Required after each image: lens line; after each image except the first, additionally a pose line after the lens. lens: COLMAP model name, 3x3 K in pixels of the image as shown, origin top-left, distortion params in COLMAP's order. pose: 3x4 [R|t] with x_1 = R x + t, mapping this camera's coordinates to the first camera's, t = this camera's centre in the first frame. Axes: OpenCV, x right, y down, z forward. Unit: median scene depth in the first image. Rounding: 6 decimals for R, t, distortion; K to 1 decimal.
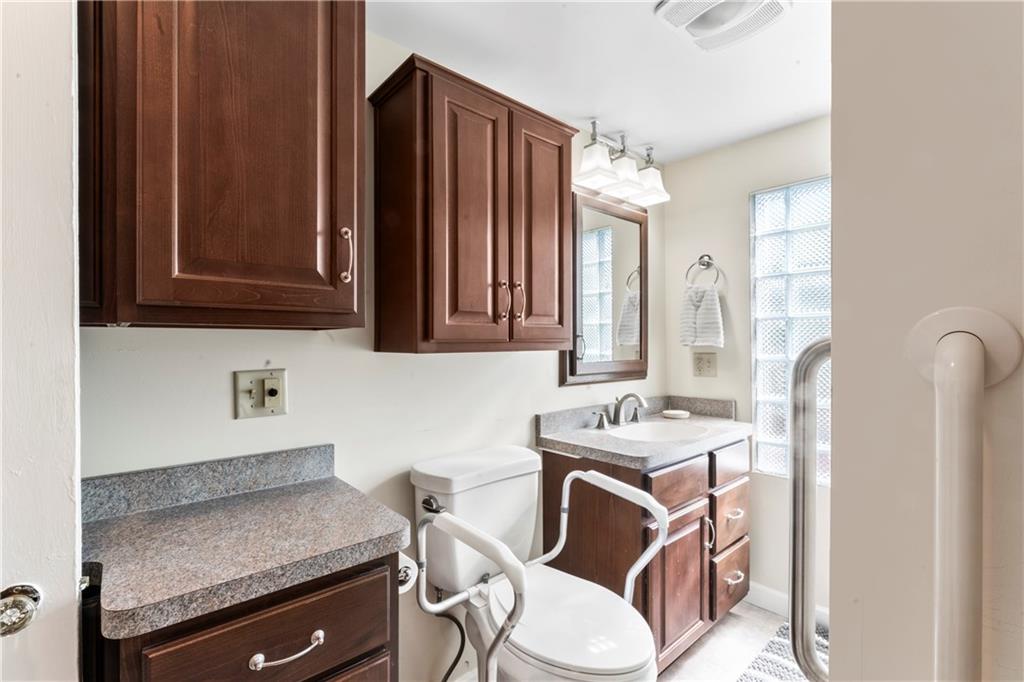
lens RADIAL K [[457.0, 0, 508.1], [0, 457.0, 344.7], [0, 0, 1]] dist [-0.003466, -0.000772]
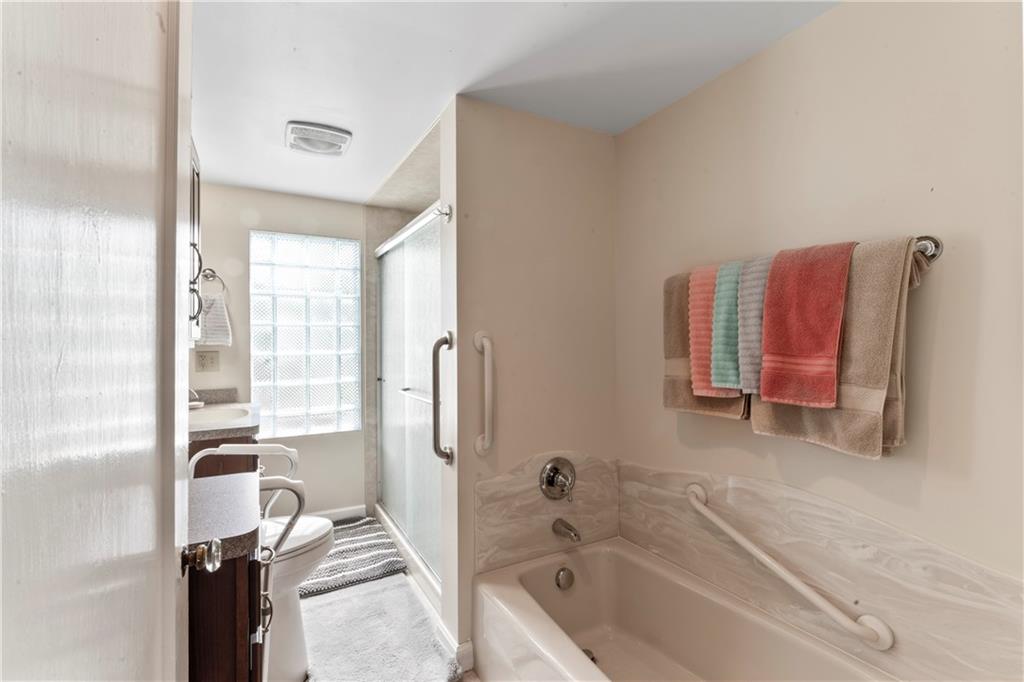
lens RADIAL K [[457.0, 0, 508.1], [0, 457.0, 344.7], [0, 0, 1]] dist [-0.003466, -0.000772]
pose [[0.215046, 0.001446, 0.976603, -0.582840], [0.005017, 0.999984, -0.002585, 0.008271], [-0.976591, 0.005456, 0.215036, -0.012147]]
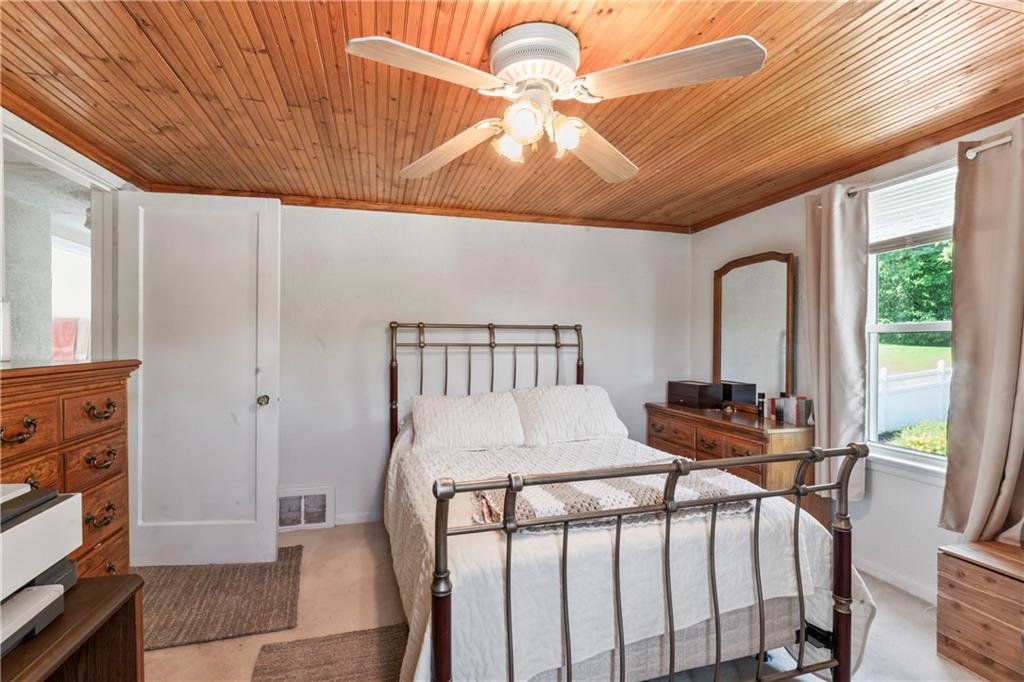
lens RADIAL K [[457.0, 0, 508.1], [0, 457.0, 344.7], [0, 0, 1]] dist [-0.003466, -0.000772]
pose [[-0.902712, -0.002653, 0.430238, -1.875905], [-0.001389, 0.999994, 0.003252, 0.004113], [-0.430244, 0.002338, -0.902710, 0.461882]]
